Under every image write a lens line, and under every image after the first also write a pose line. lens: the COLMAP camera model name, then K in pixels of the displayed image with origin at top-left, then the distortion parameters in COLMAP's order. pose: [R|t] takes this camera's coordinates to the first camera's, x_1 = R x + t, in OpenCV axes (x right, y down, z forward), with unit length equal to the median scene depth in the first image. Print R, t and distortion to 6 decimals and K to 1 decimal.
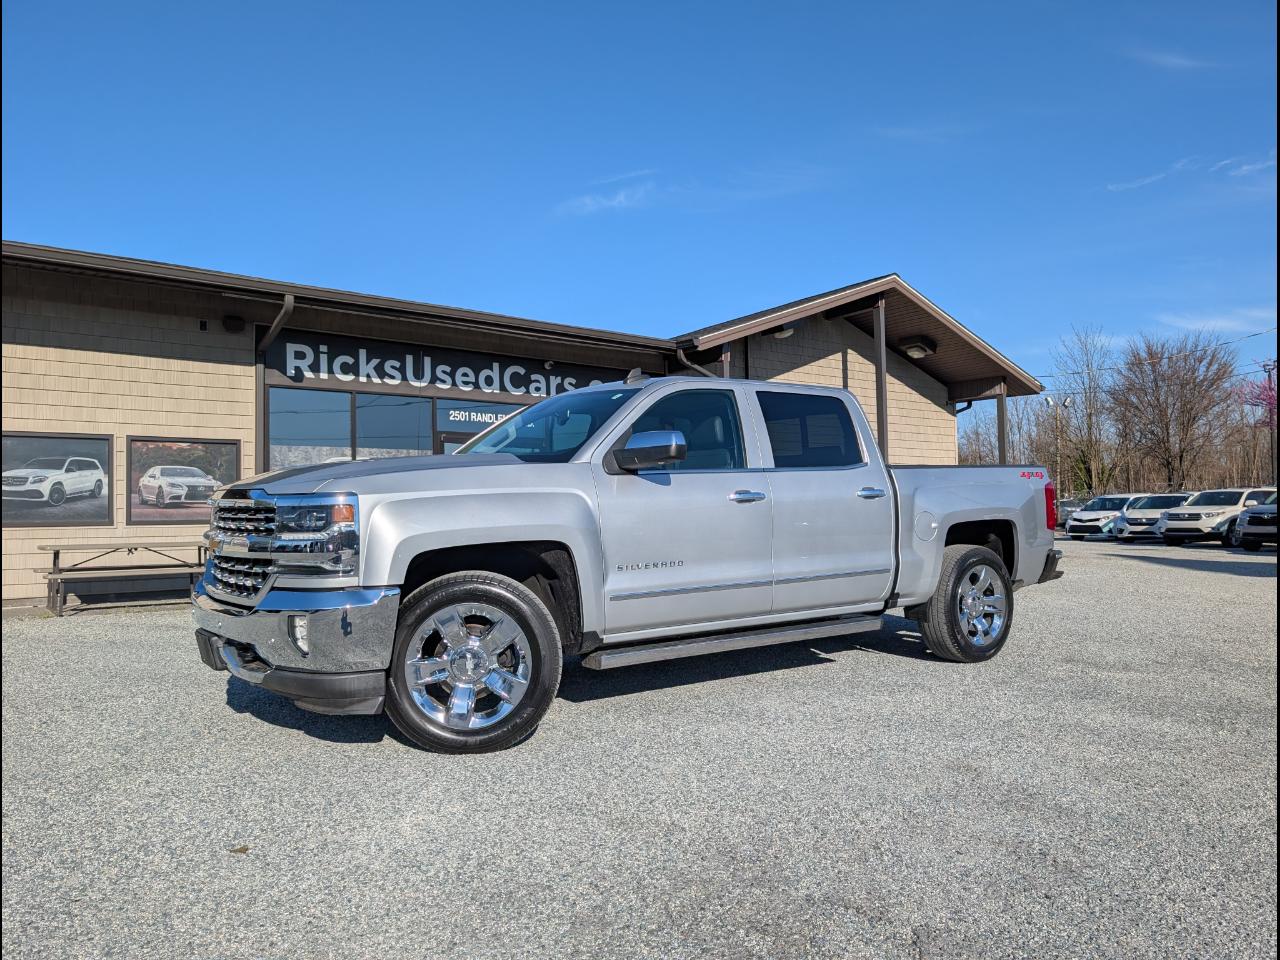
lens RADIAL K [[891.1, 0, 638.6], [0, 891.1, 493.4], [0, 0, 1]] dist [0.013765, -0.010496]
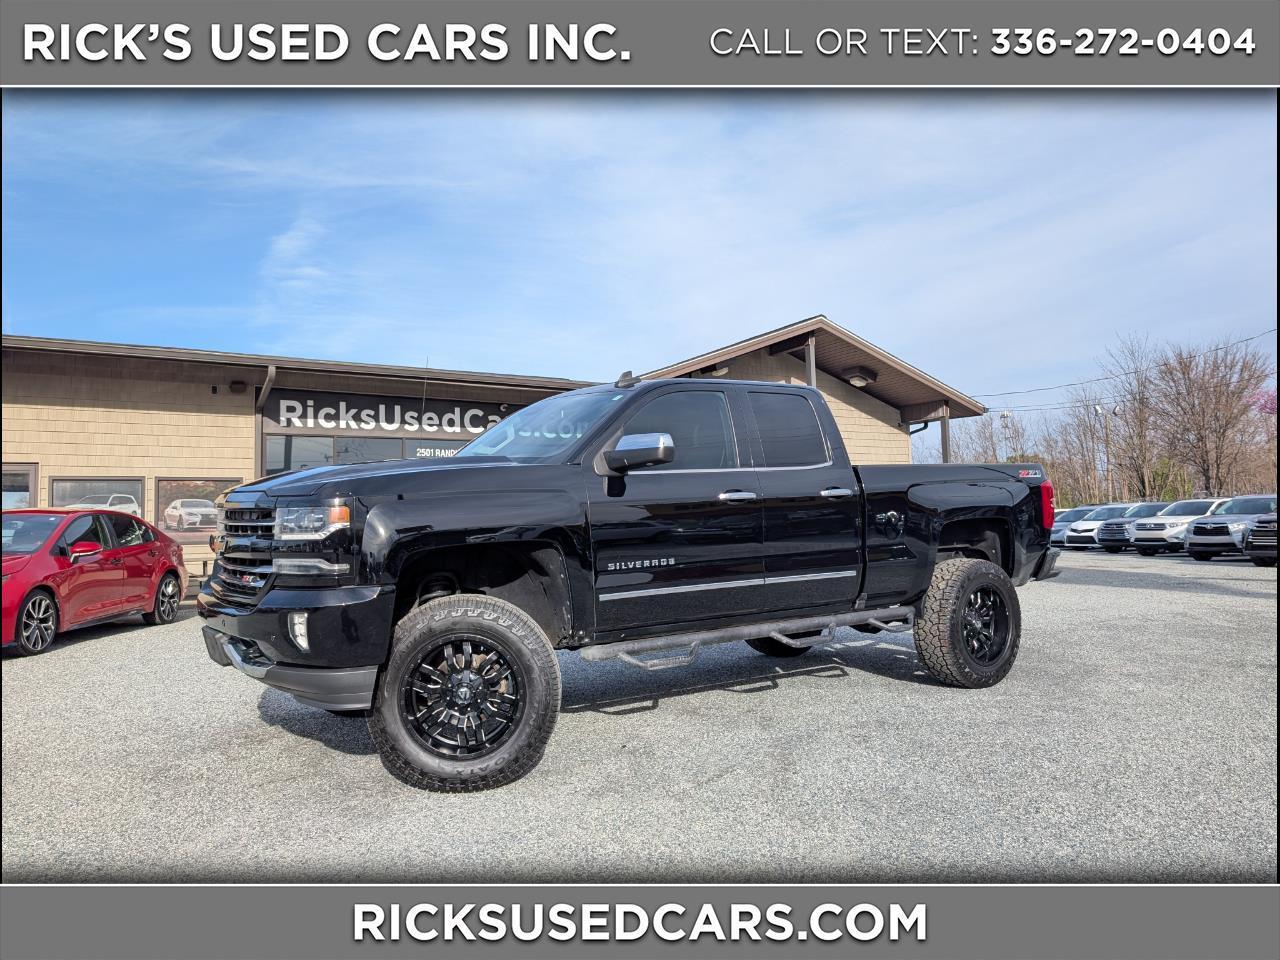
lens RADIAL K [[891.1, 0, 632.0], [0, 891.1, 476.5], [0, 0, 1]] dist [0.013765, -0.010496]
pose [[0.992809, -0.016568, -0.118559, 0.225386], [0.012876, 0.999410, -0.031844, -0.011939], [0.119017, 0.030089, 0.992436, -0.175423]]
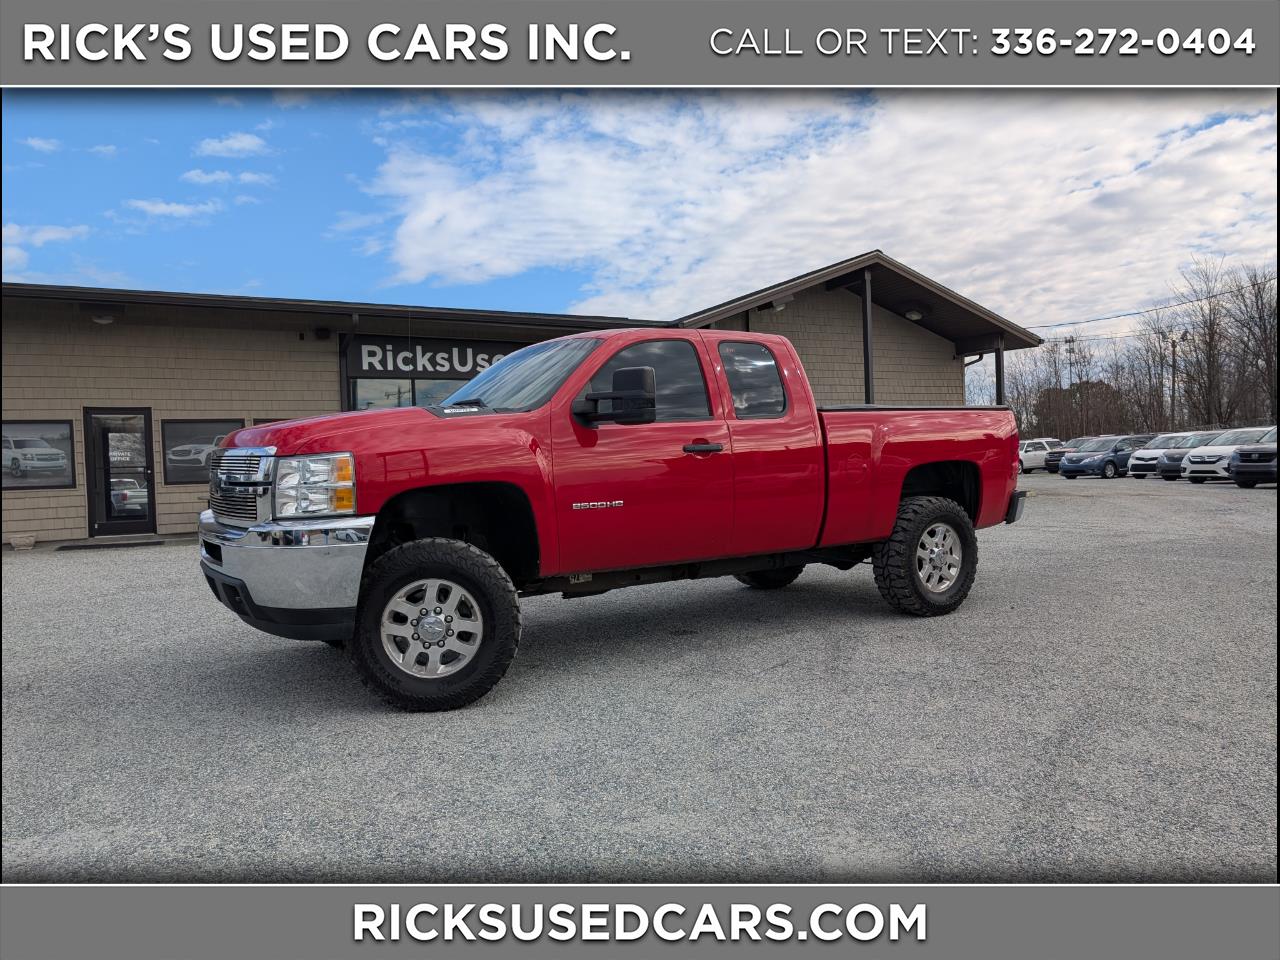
lens RADIAL K [[891.1, 0, 639.6], [0, 891.1, 492.4], [0, 0, 1]] dist [0.013765, -0.010496]
pose [[0.984700, -0.012243, -0.173830, 0.228900], [0.023198, 0.997860, 0.061130, -0.016873], [0.172710, -0.064227, 0.982876, -0.245775]]
